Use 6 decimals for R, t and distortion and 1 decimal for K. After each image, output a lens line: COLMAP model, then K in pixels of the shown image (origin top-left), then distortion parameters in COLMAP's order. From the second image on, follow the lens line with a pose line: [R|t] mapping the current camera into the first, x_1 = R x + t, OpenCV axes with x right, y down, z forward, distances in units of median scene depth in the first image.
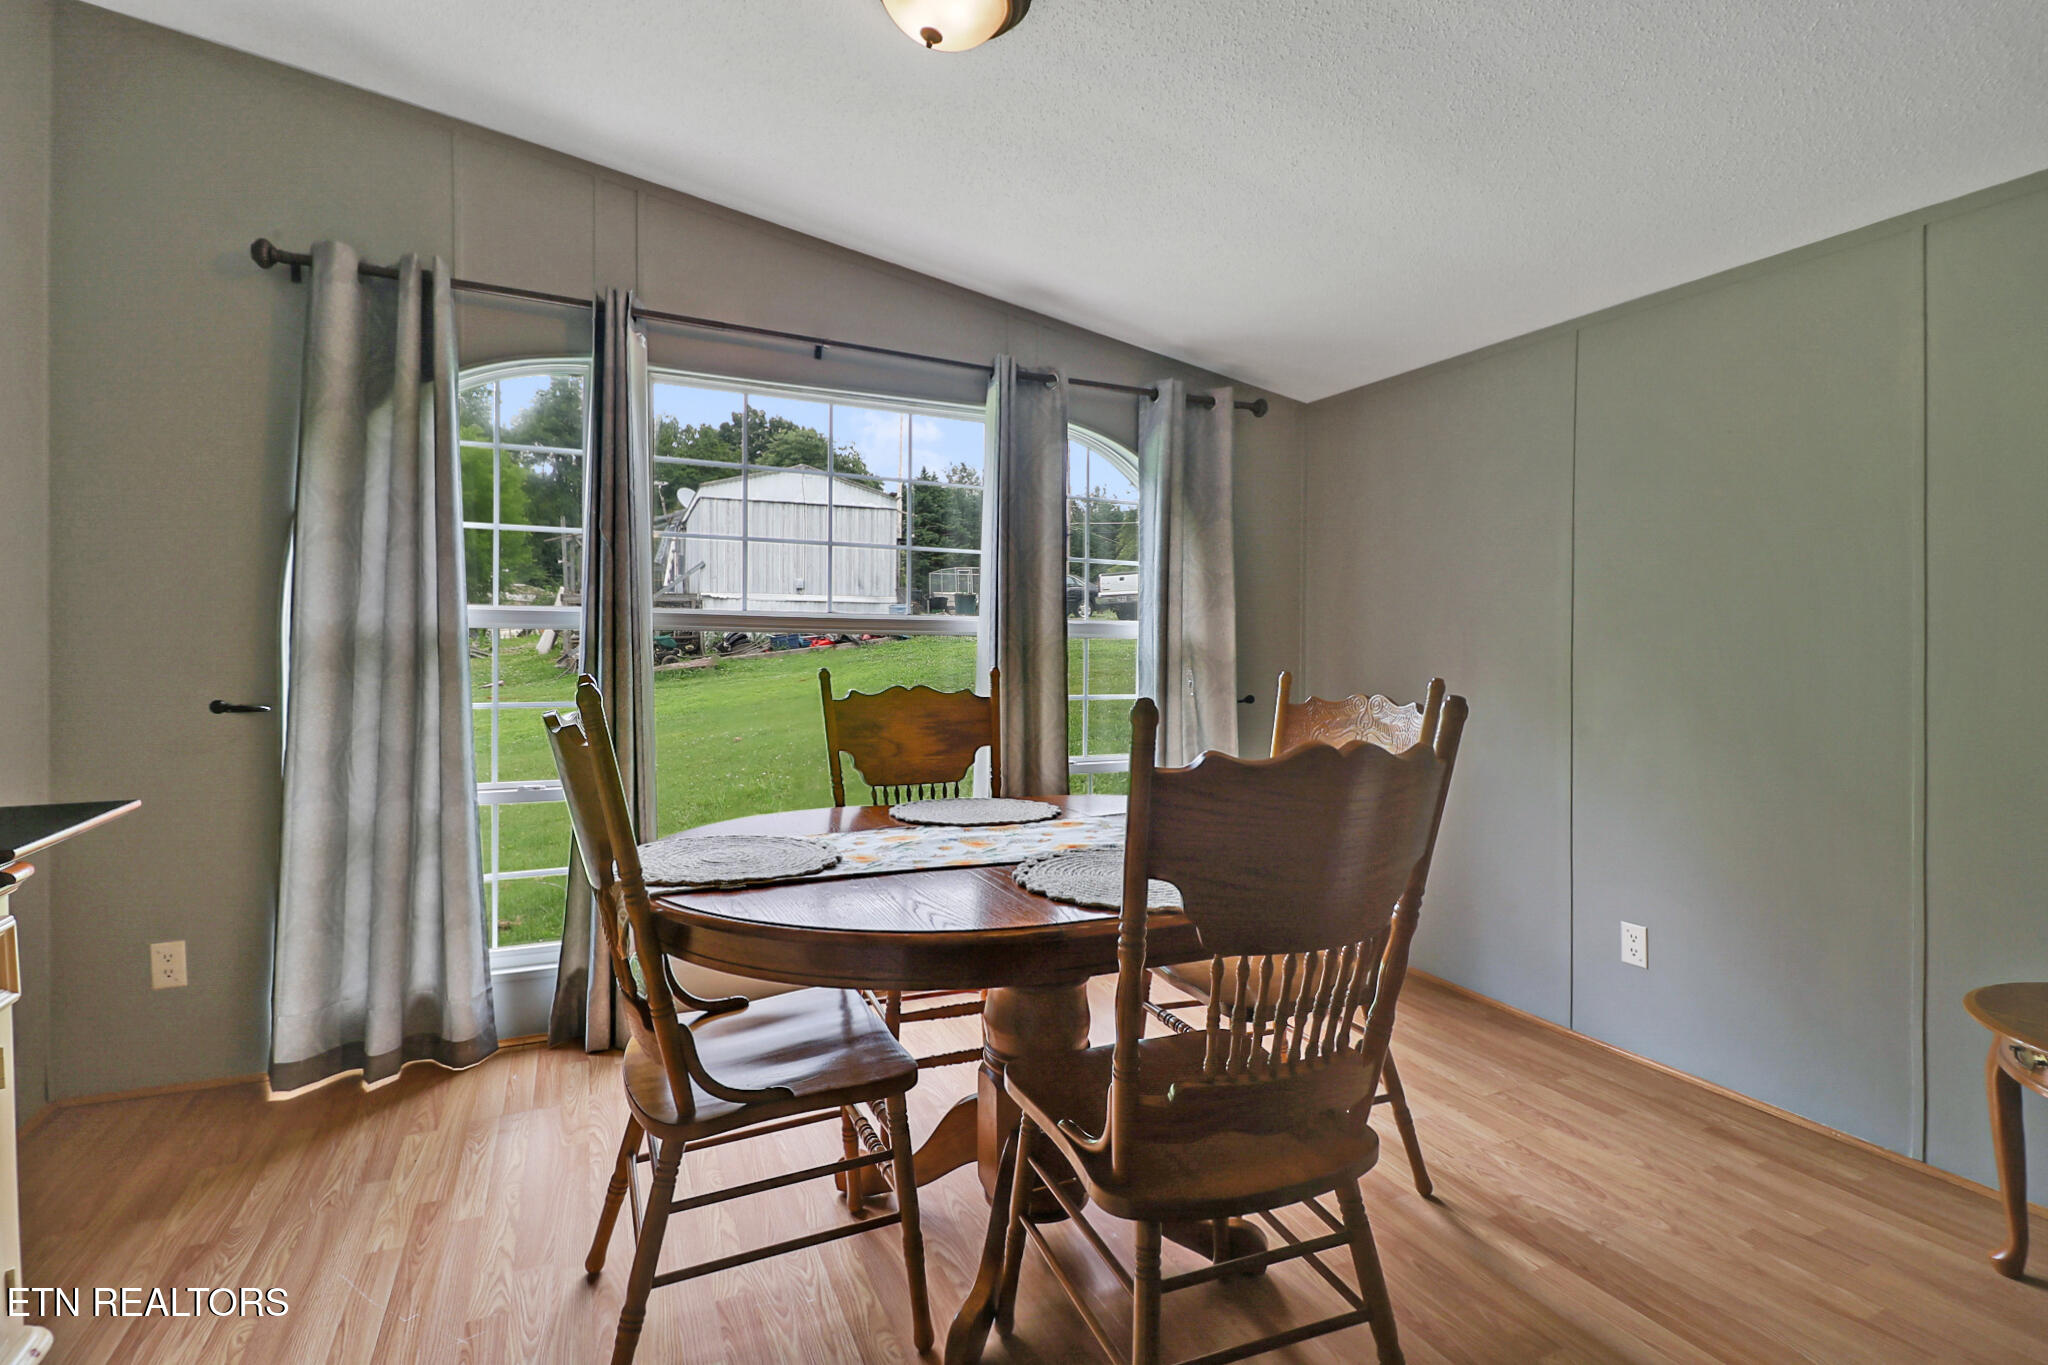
lens RADIAL K [[940.9, 0, 1015.9], [0, 940.9, 668.2], [0, 0, 1]] dist [-0.002175, -0.009546]
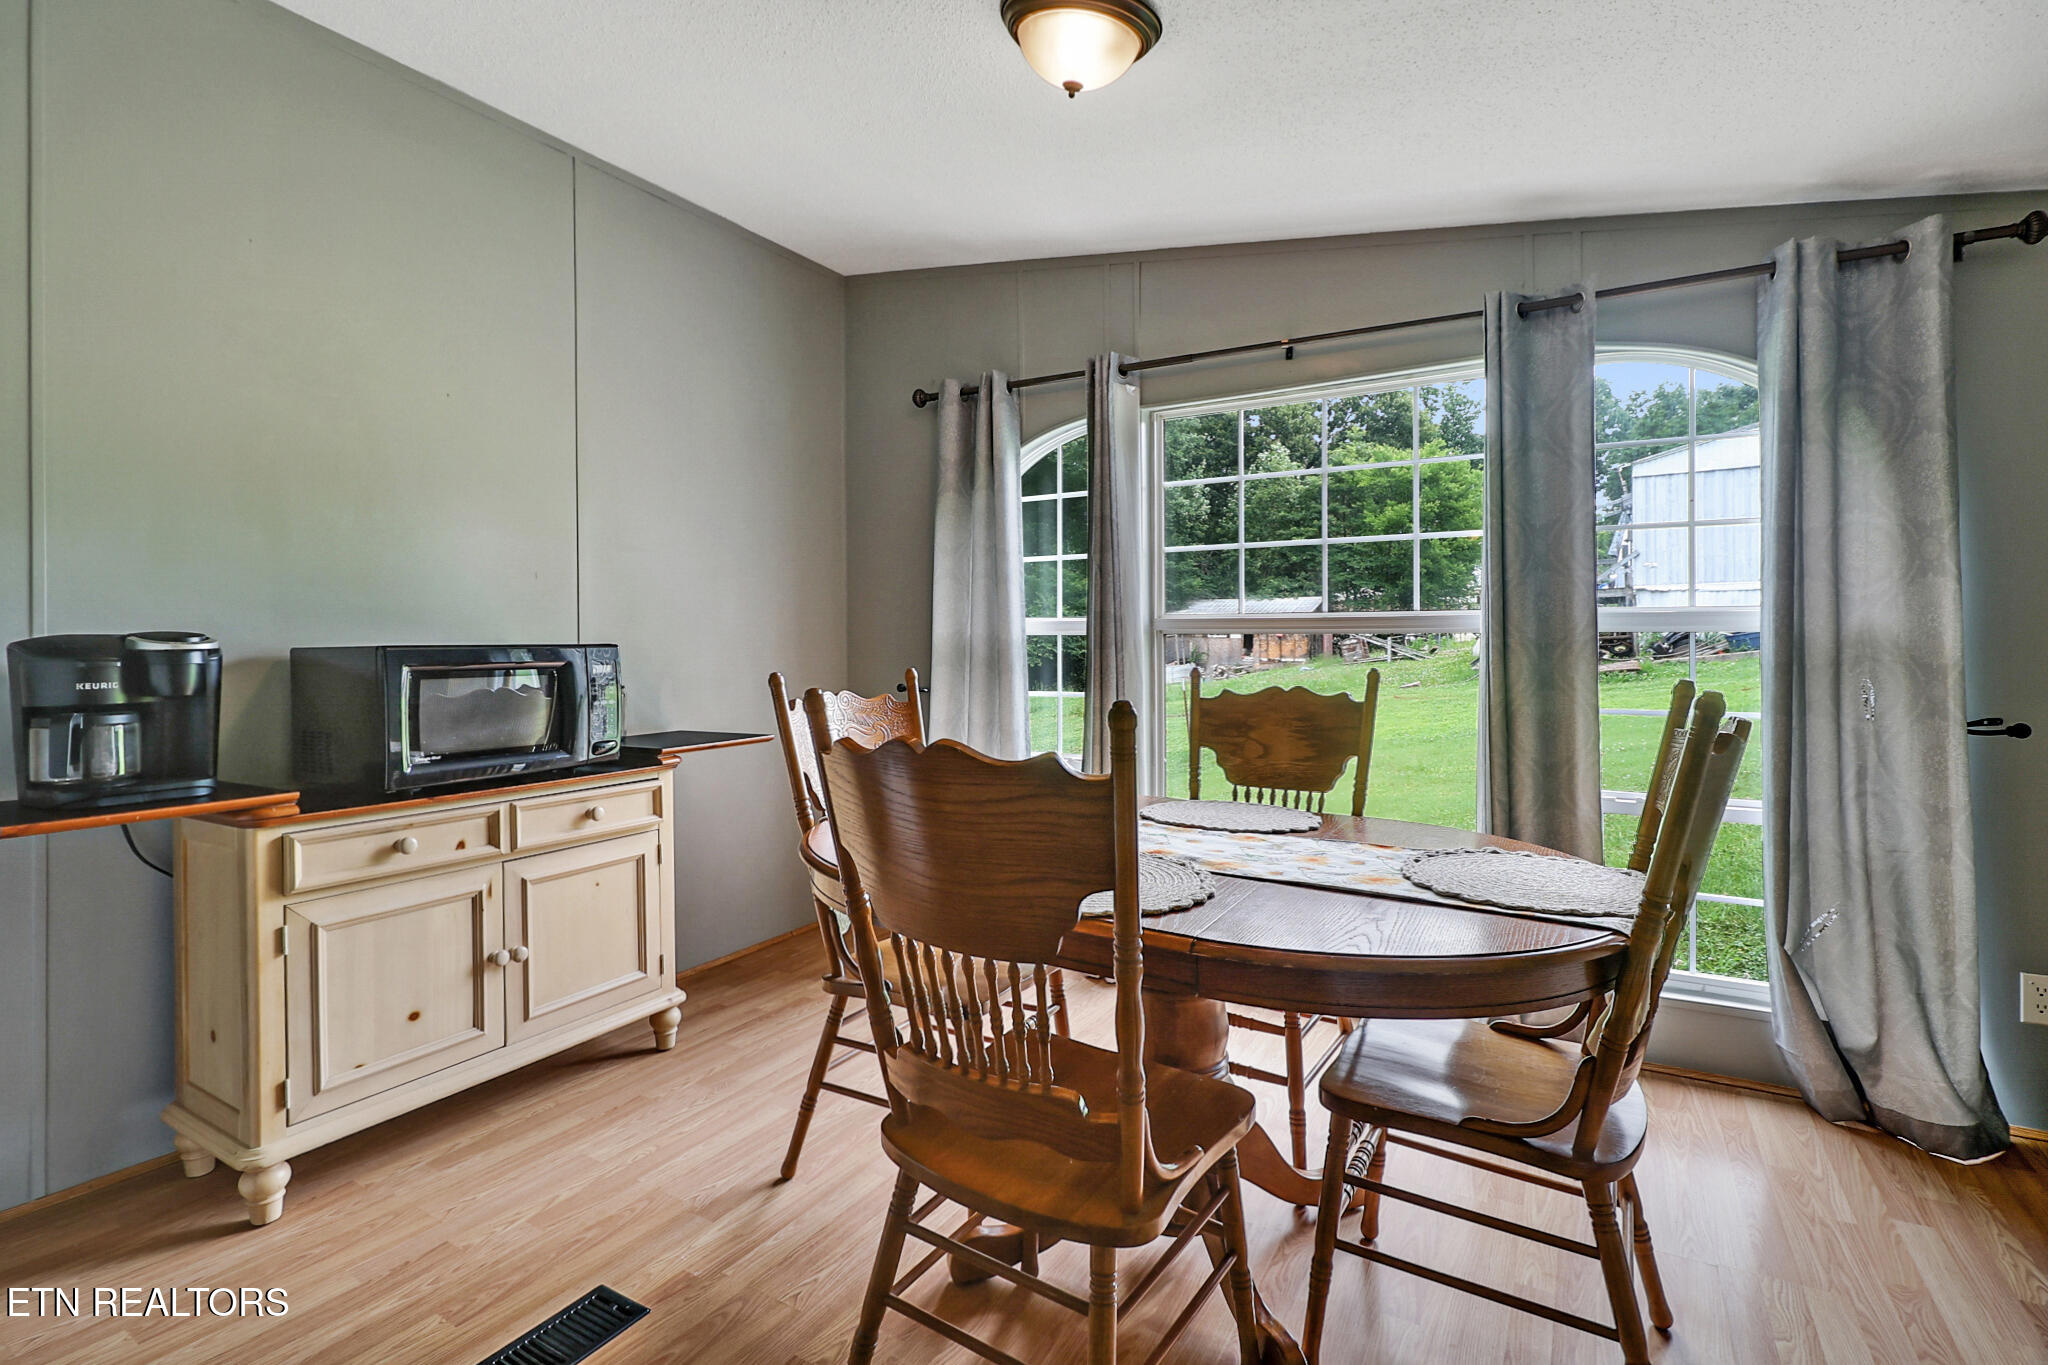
lens RADIAL K [[940.9, 0, 1017.0], [0, 940.9, 675.3], [0, 0, 1]] dist [-0.002175, -0.009546]
pose [[0.560203, 0.014608, -0.828226, 0.427763], [-0.010709, 0.999889, 0.010393, -0.000528], [0.828286, 0.003047, 0.560297, 0.186480]]
